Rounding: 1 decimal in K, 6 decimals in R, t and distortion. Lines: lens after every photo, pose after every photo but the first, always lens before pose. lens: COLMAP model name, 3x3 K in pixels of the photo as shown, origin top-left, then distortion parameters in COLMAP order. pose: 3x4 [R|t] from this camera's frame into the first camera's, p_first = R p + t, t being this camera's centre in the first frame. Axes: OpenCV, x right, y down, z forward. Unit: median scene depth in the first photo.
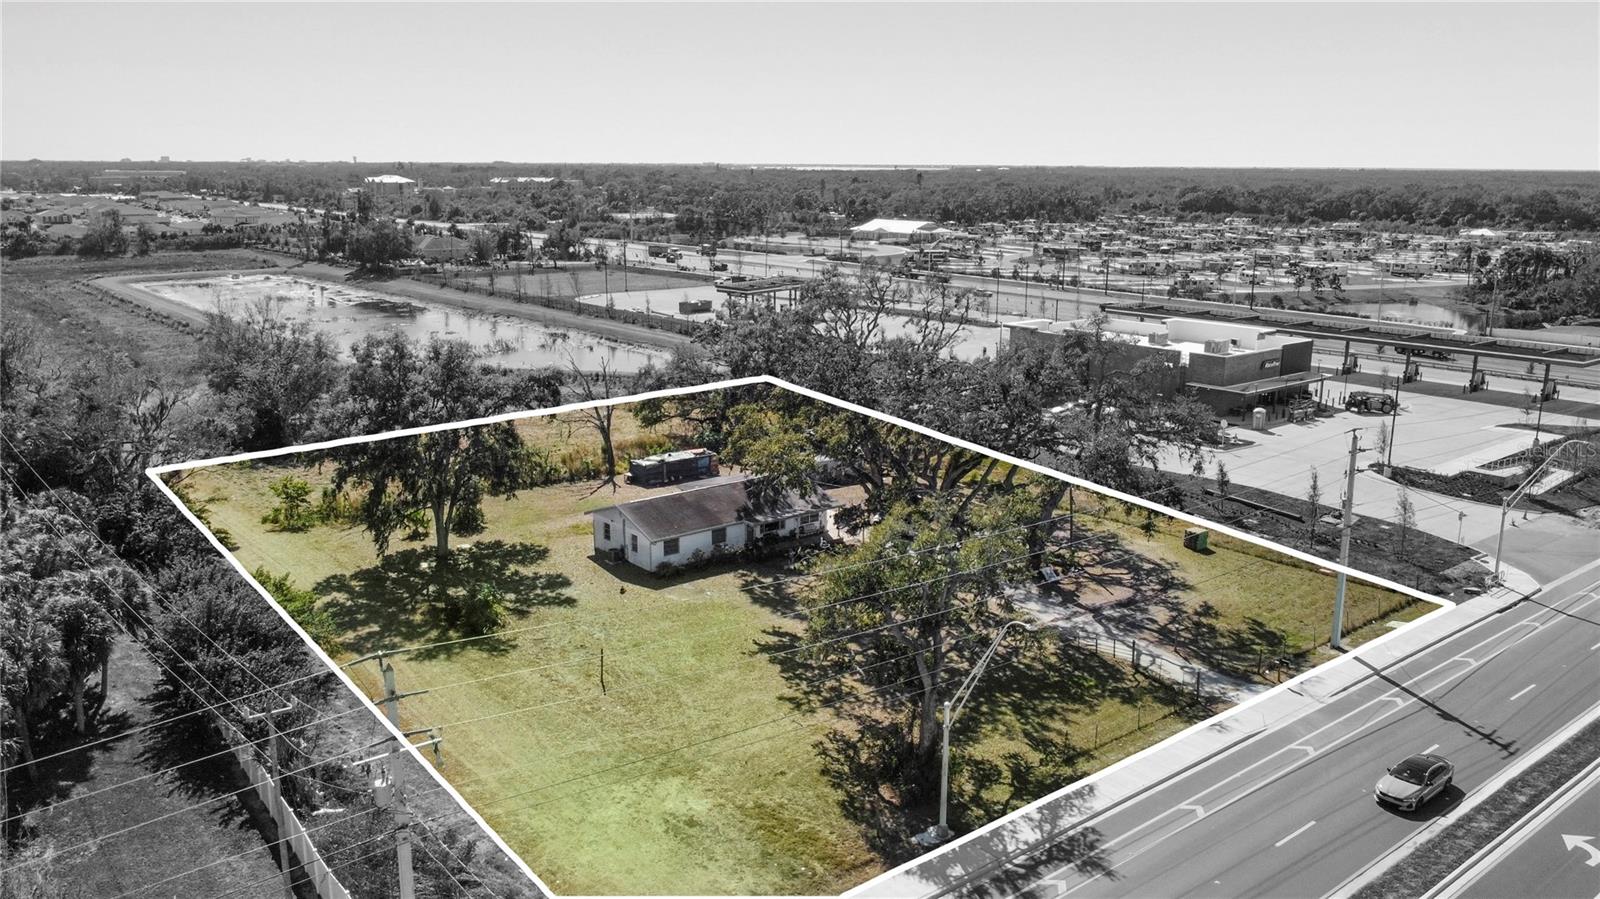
lens RADIAL K [[1280.6, 0, 801.7], [0, 1280.6, 450.0], [0, 0, 1]] dist [-0.001513, 0.002150]
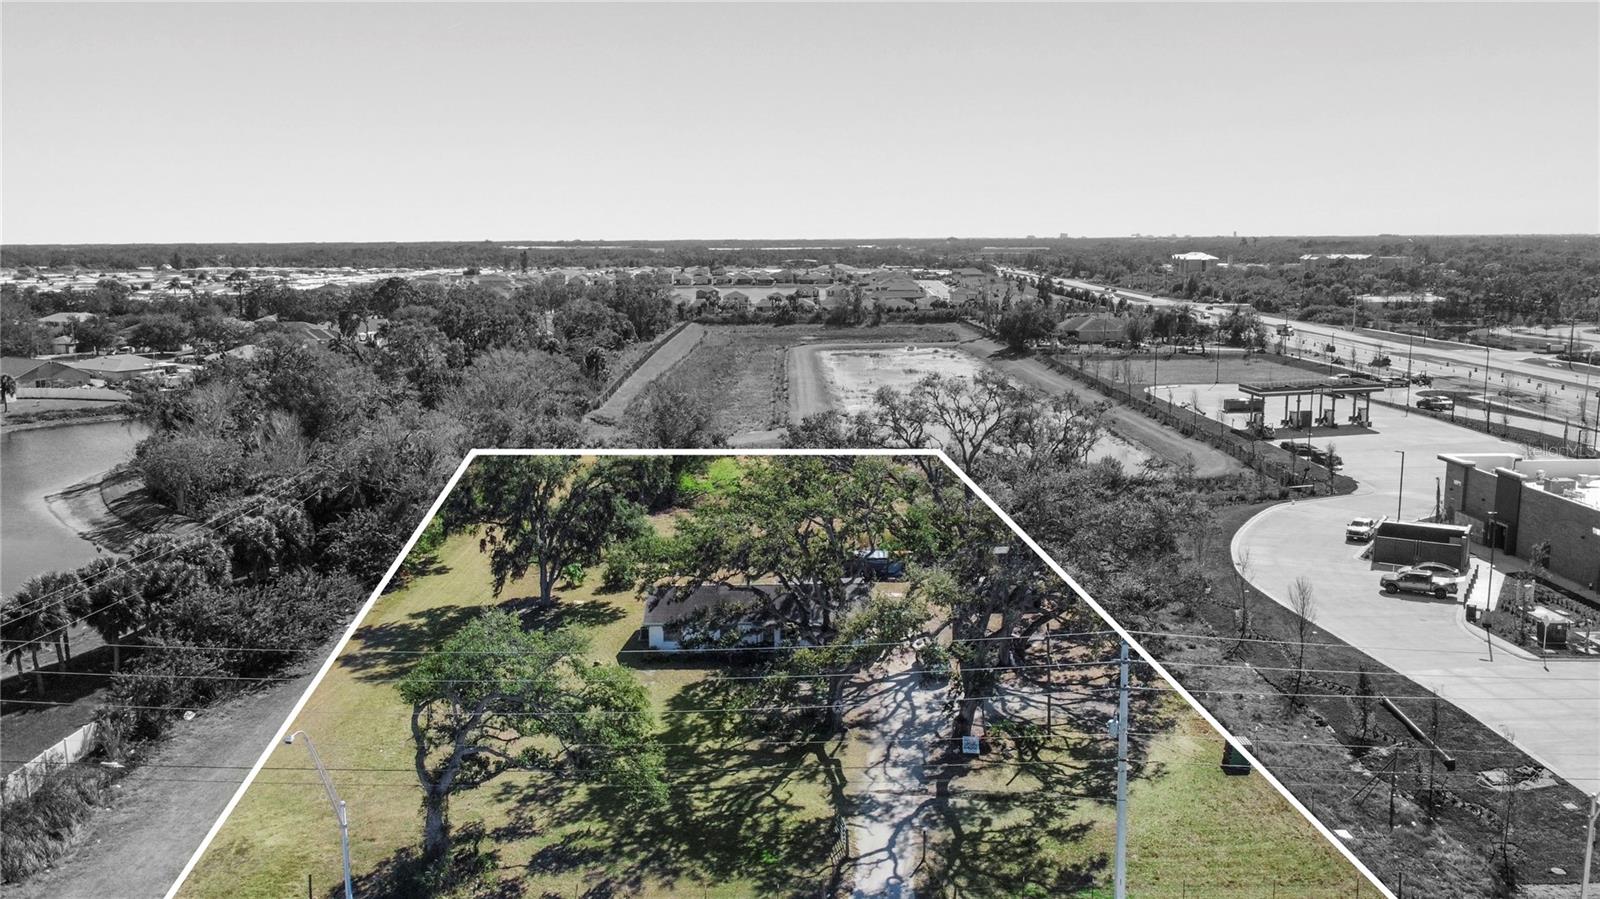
lens RADIAL K [[1280.6, 0, 801.7], [0, 1280.6, 450.0], [0, 0, 1]] dist [-0.001513, 0.002150]
pose [[0.774729, 0.093768, -0.625302, 0.477663], [-0.127547, 0.991789, -0.009302, -0.059974], [0.619295, 0.086962, 0.780328, 0.175600]]
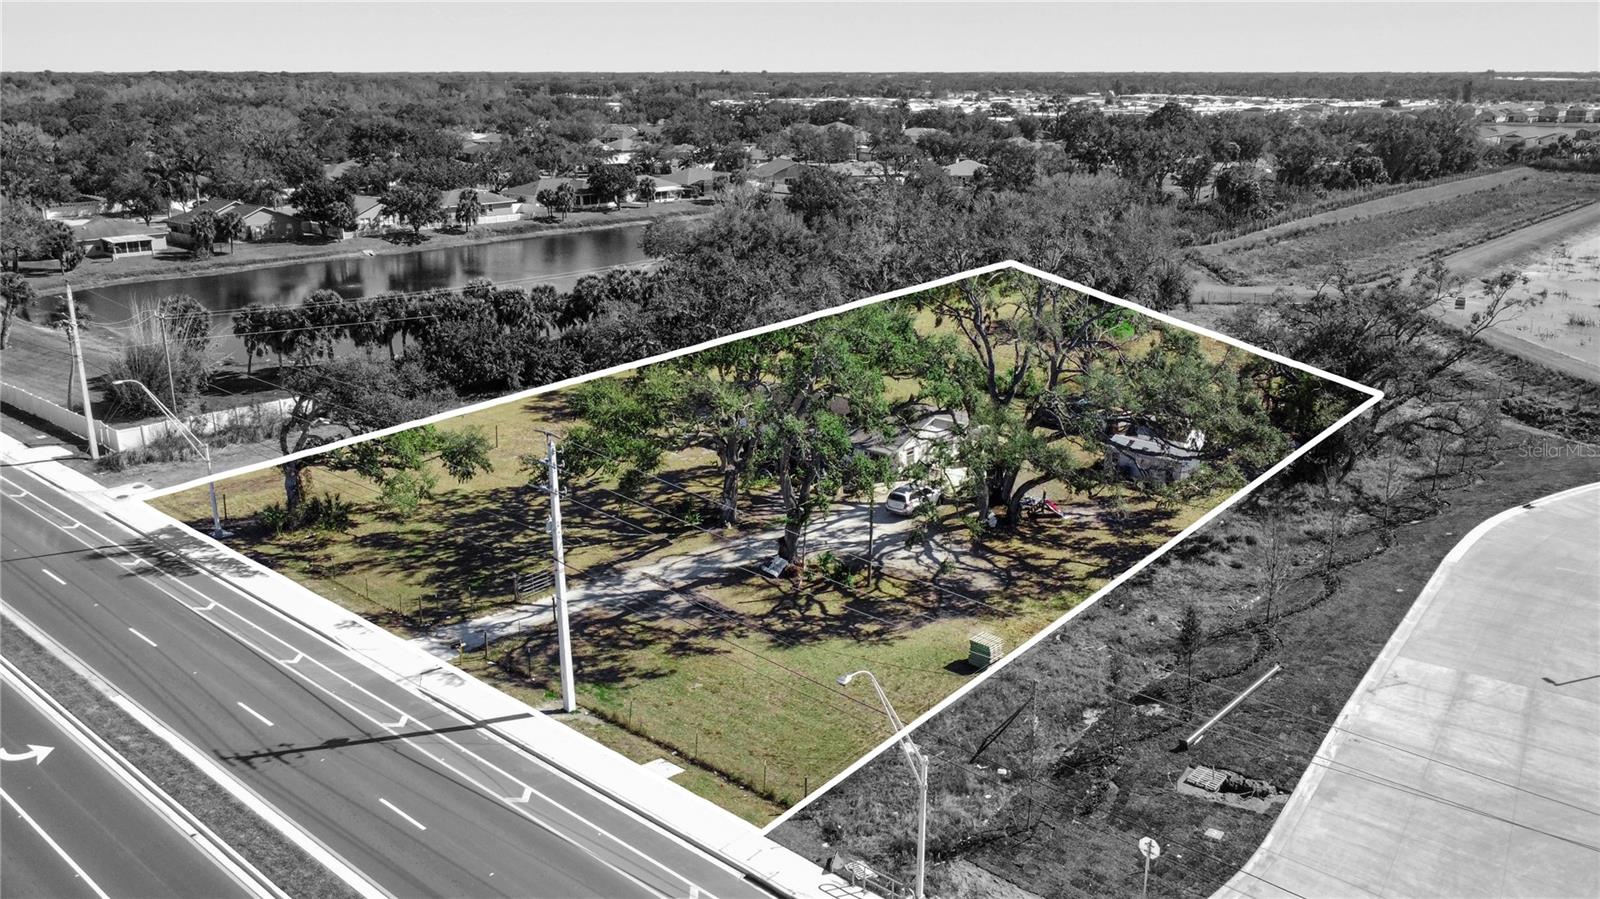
lens RADIAL K [[1294.3, 0, 800.0], [0, 1294.3, 449.5], [0, 0, 1]] dist [-0.002085, 0.002404]
pose [[0.133248, 0.273960, -0.952466, 0.757786], [-0.215769, 0.946002, 0.241915, -0.143562], [0.967310, 0.173278, 0.185165, 0.640992]]
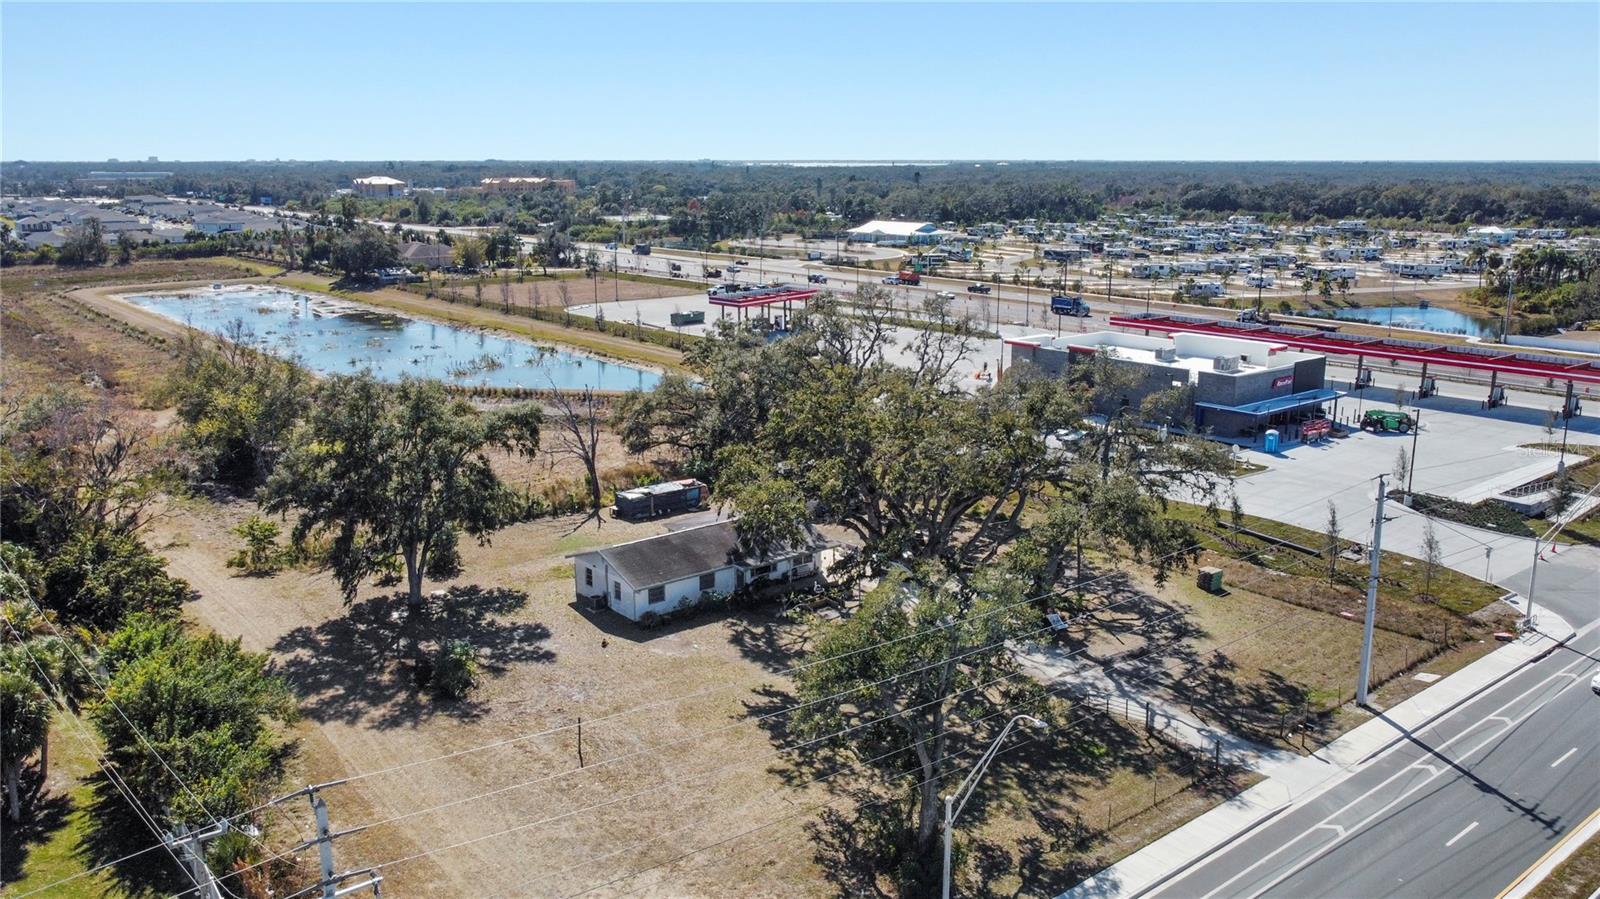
lens RADIAL K [[1294.3, 0, 800.0], [0, 1294.3, 449.5], [0, 0, 1]] dist [-0.002085, 0.002404]
pose [[0.999984, -0.005734, -0.000149, 0.003868], [0.005734, 0.999983, 0.001230, -0.024506], [0.000142, -0.001231, 0.999999, 0.033488]]
